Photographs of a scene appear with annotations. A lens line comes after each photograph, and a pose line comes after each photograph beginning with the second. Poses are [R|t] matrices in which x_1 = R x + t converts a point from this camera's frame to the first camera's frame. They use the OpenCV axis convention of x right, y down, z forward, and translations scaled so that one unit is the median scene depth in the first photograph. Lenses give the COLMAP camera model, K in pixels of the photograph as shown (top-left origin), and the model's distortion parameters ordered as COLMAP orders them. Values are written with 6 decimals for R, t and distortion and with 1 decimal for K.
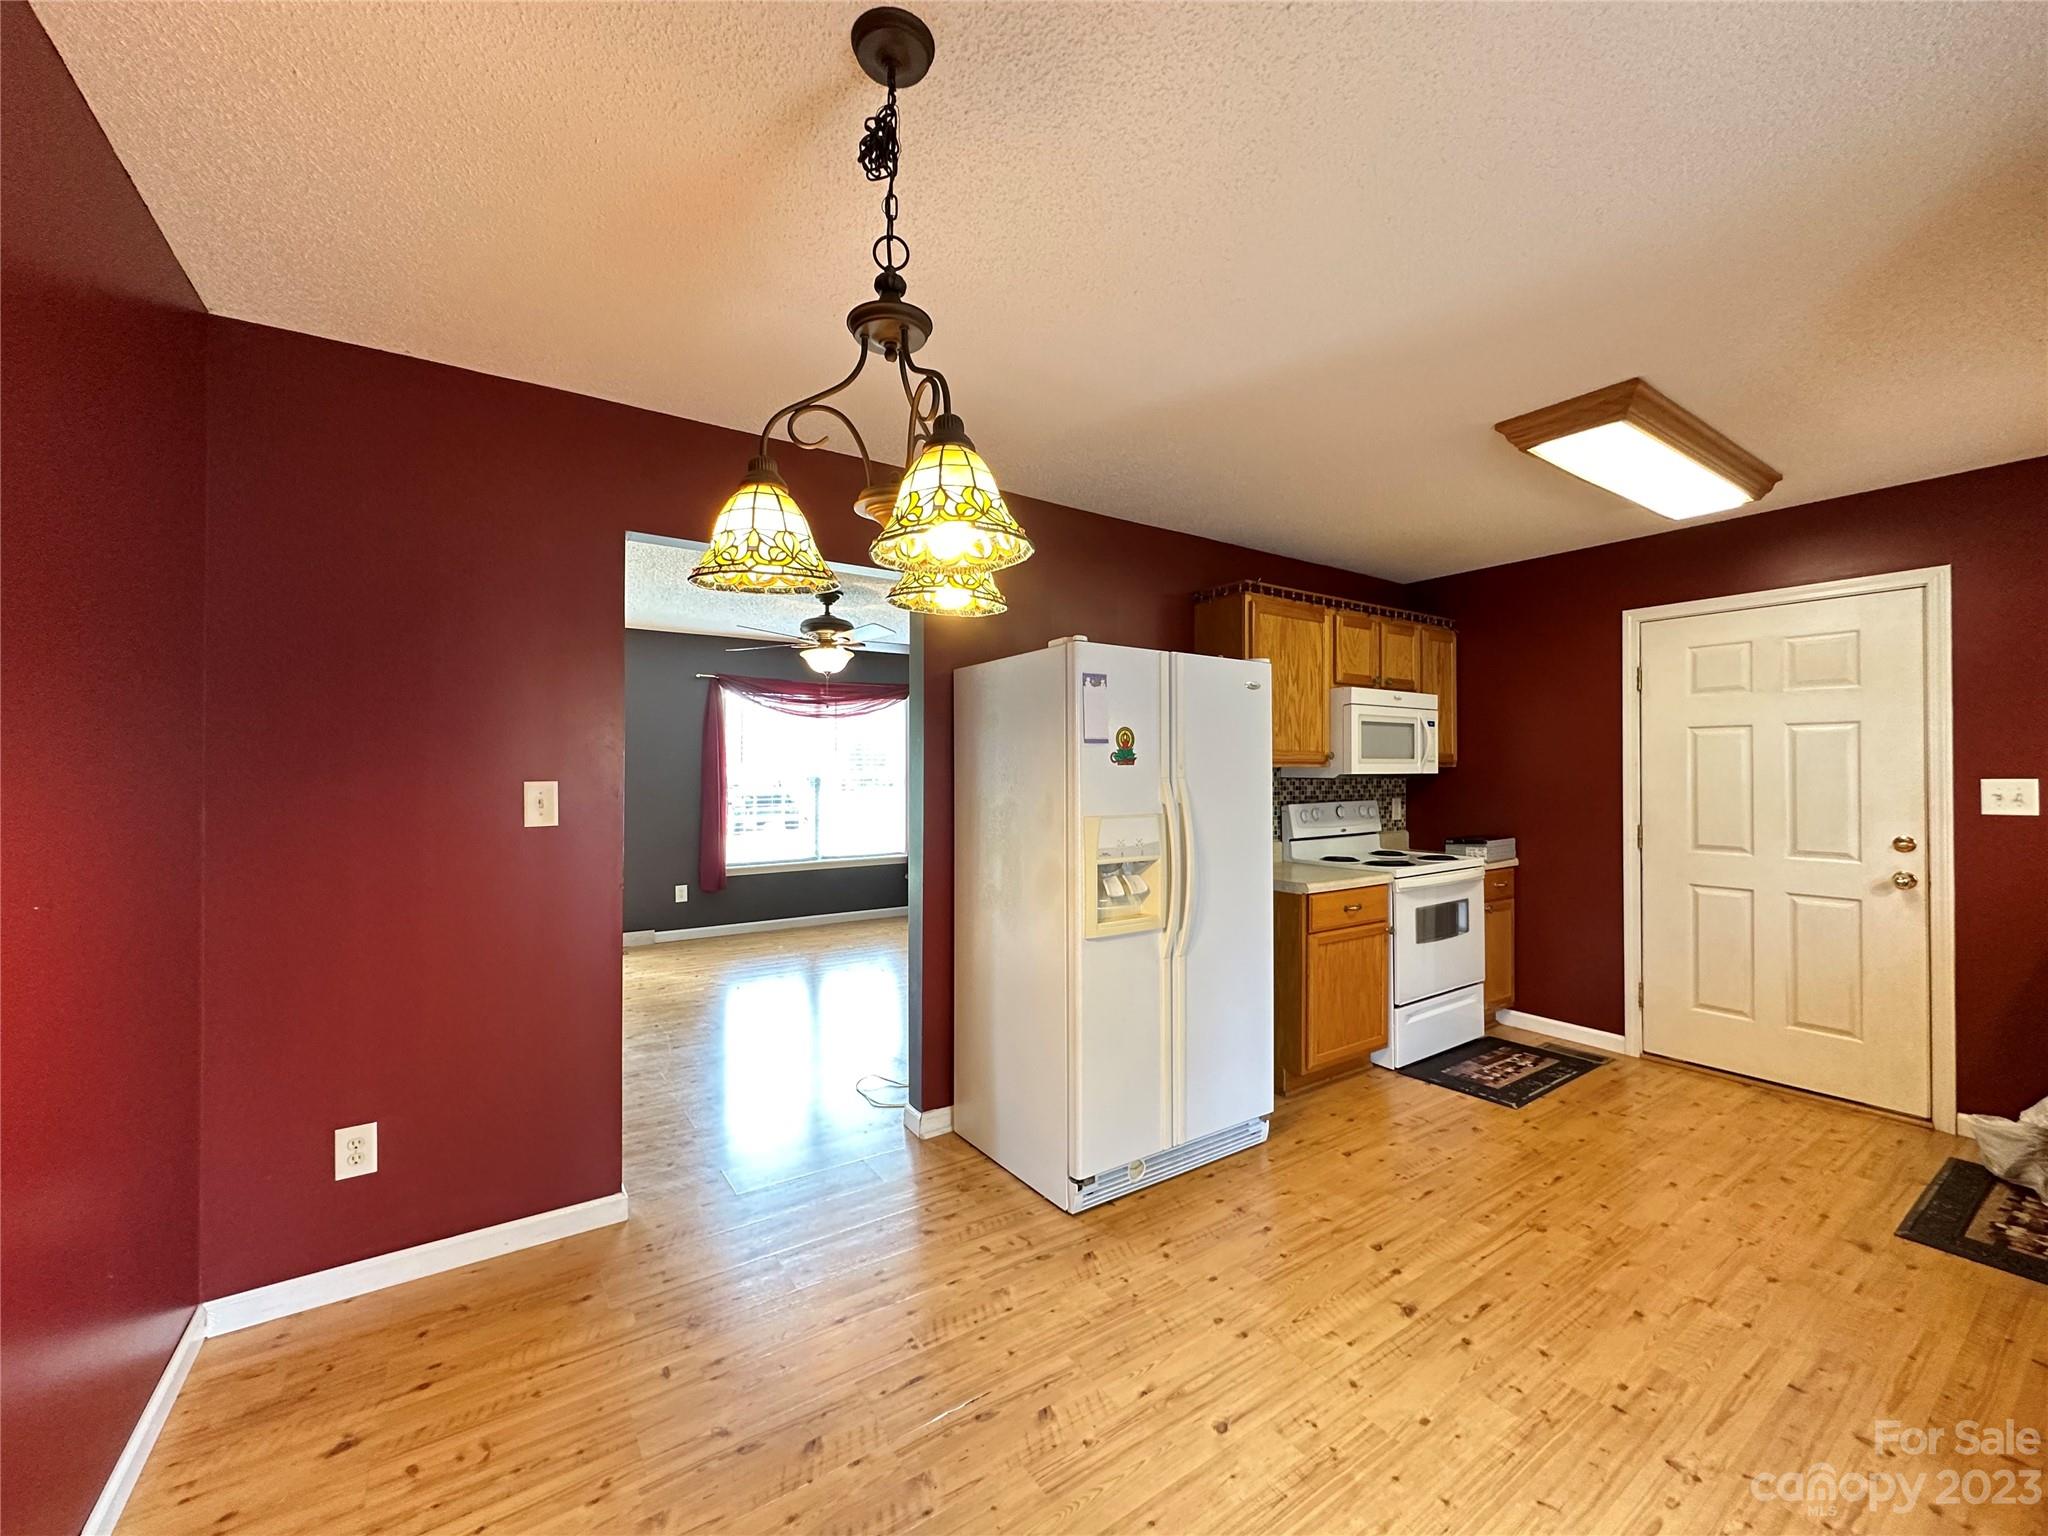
lens RADIAL K [[823.7, 0, 1024.0], [0, 823.7, 768.0], [0, 0, 1]] dist [0.006313, 0.000302]
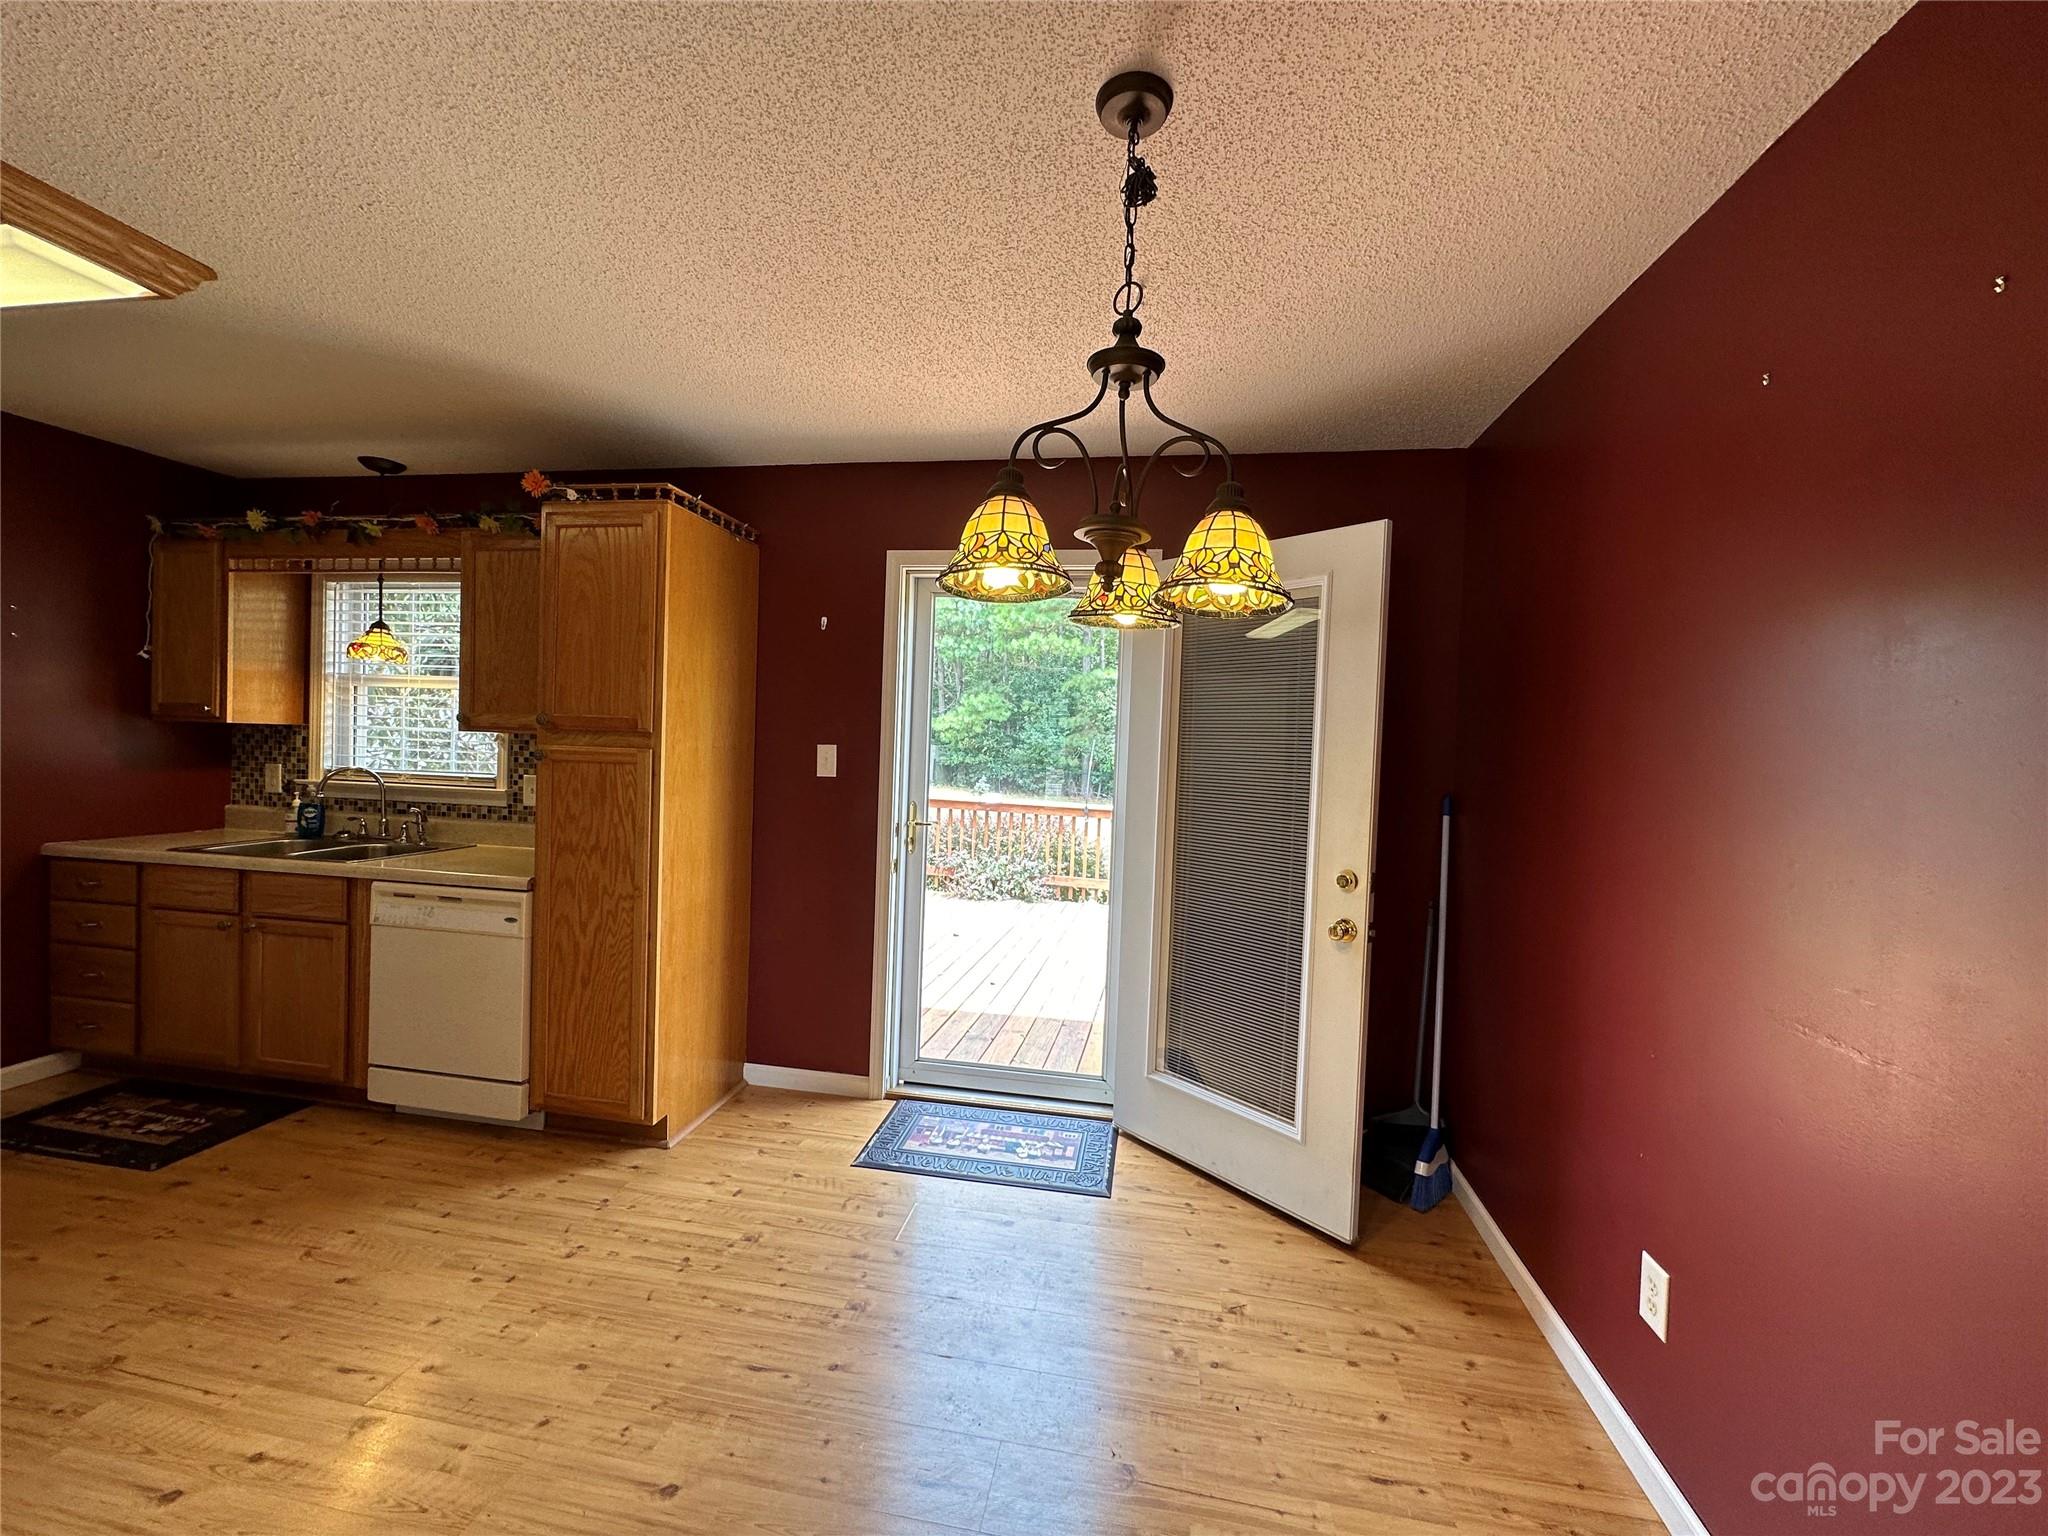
lens RADIAL K [[823.7, 0, 1024.0], [0, 823.7, 768.0], [0, 0, 1]] dist [0.000136, 0.000806]
pose [[-0.717390, -0.045560, 0.695180, -0.485281], [-0.038958, 0.998921, 0.025263, -0.018254], [-0.695581, -0.008959, -0.718391, 1.076520]]
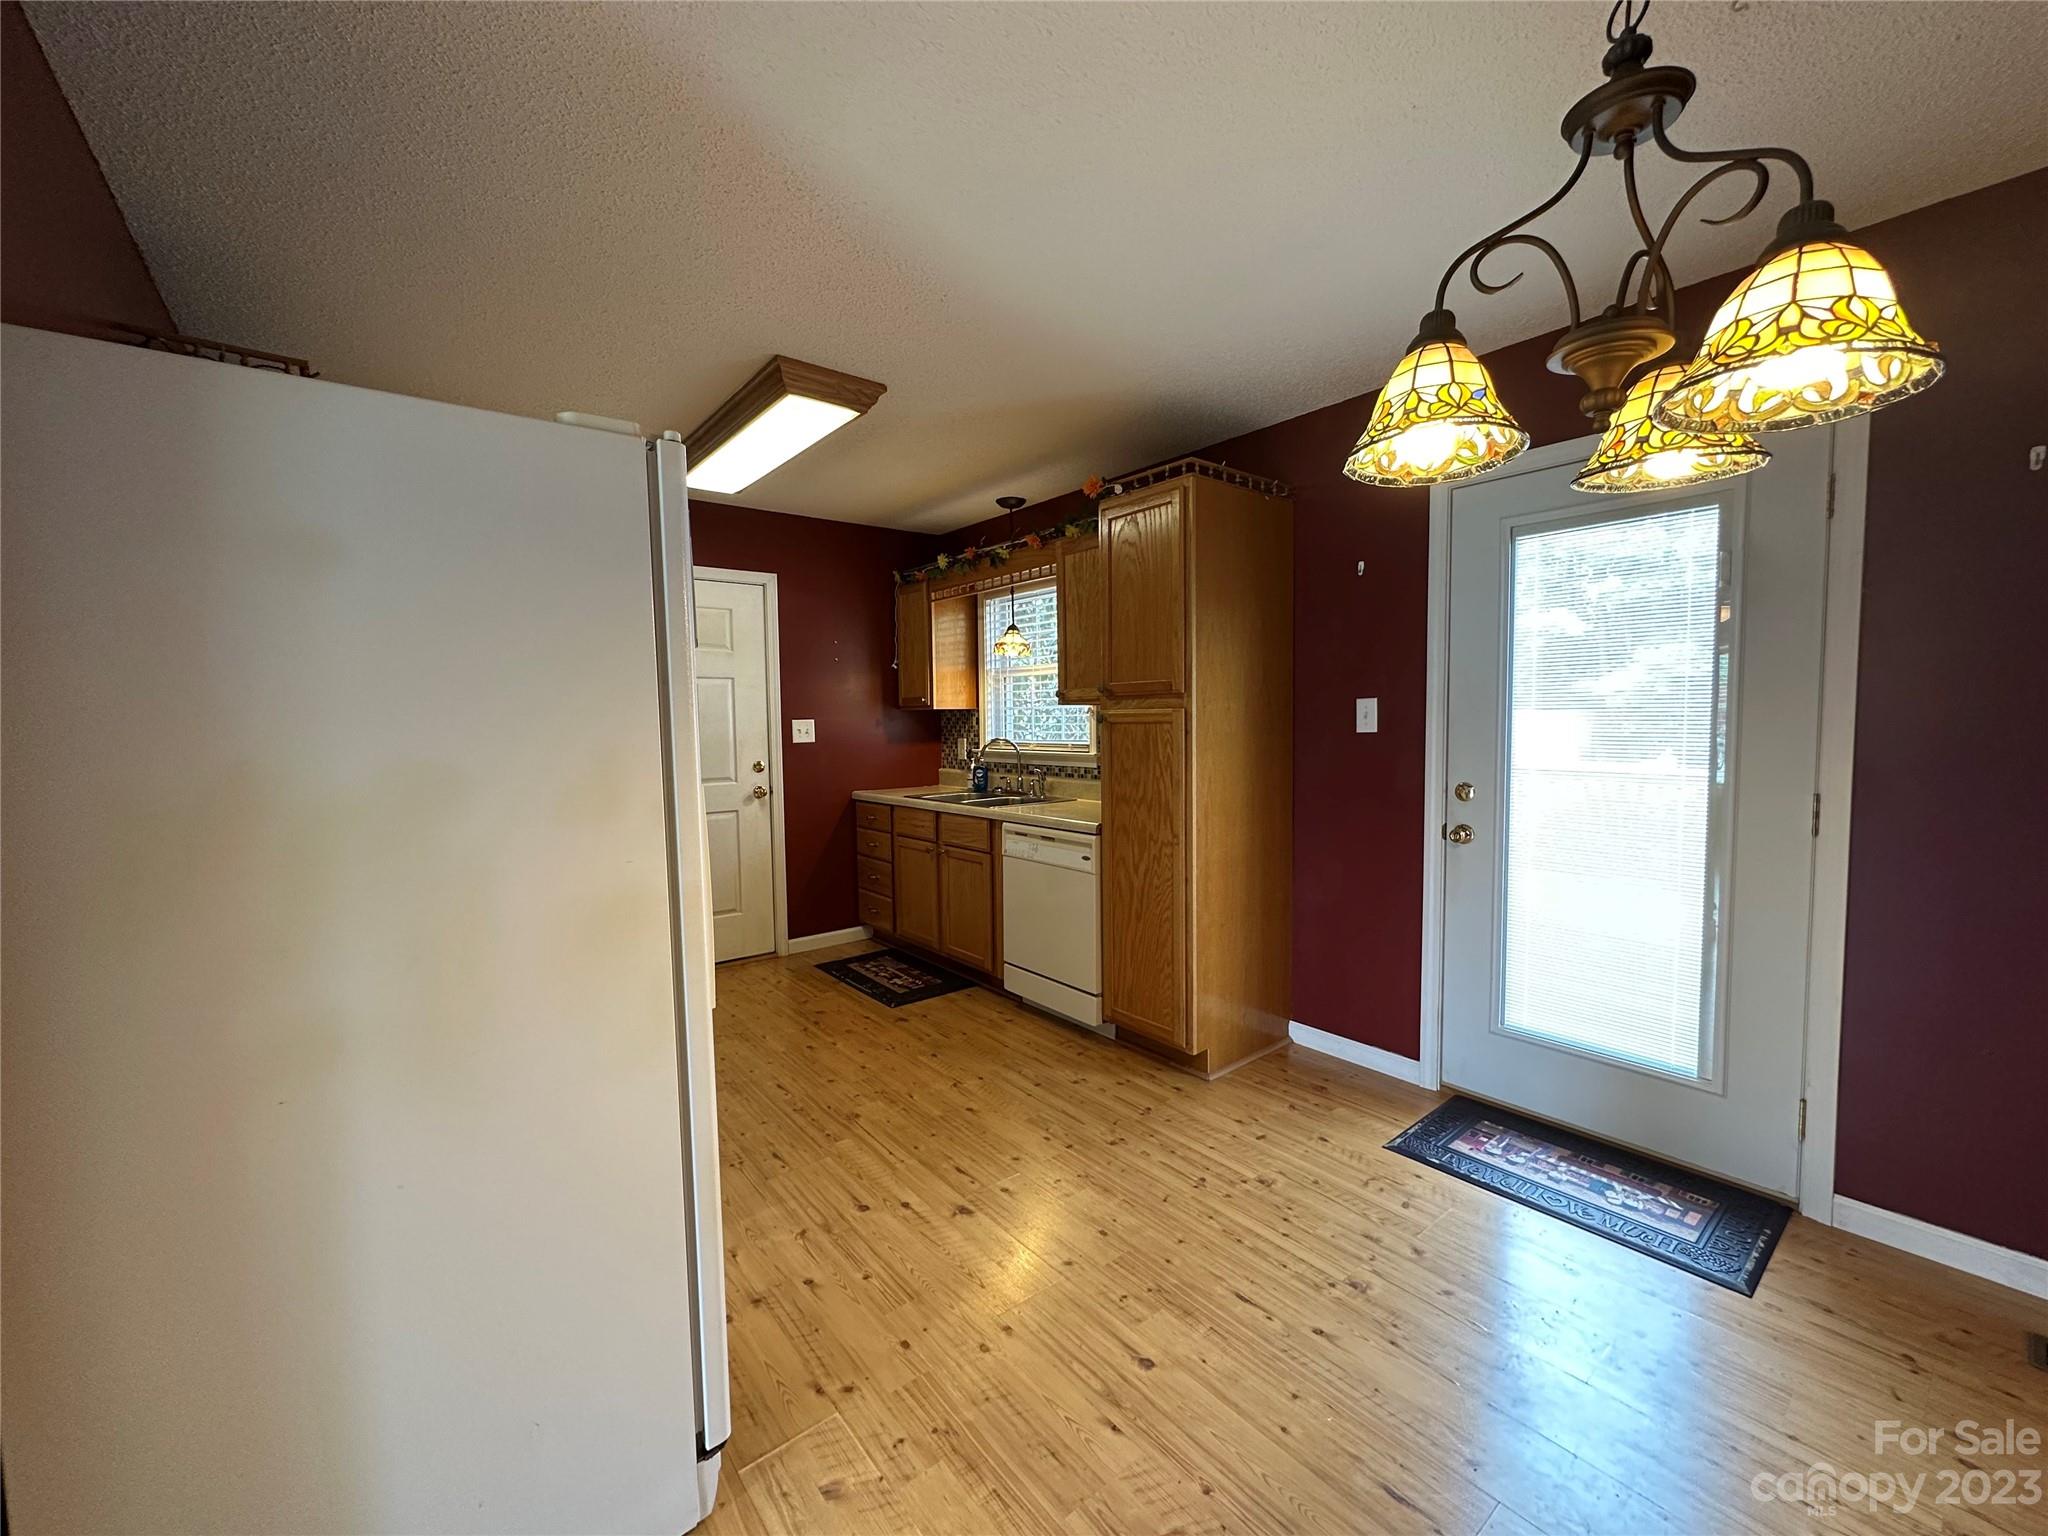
lens RADIAL K [[823.7, 0, 1024.0], [0, 823.7, 768.0], [0, 0, 1]] dist [0.006313, 0.000302]
pose [[-0.079062, -0.059105, 0.995116, -0.539431], [0.008084, 0.998170, 0.059929, 0.019613], [-0.996837, 0.012783, -0.078439, 0.946393]]
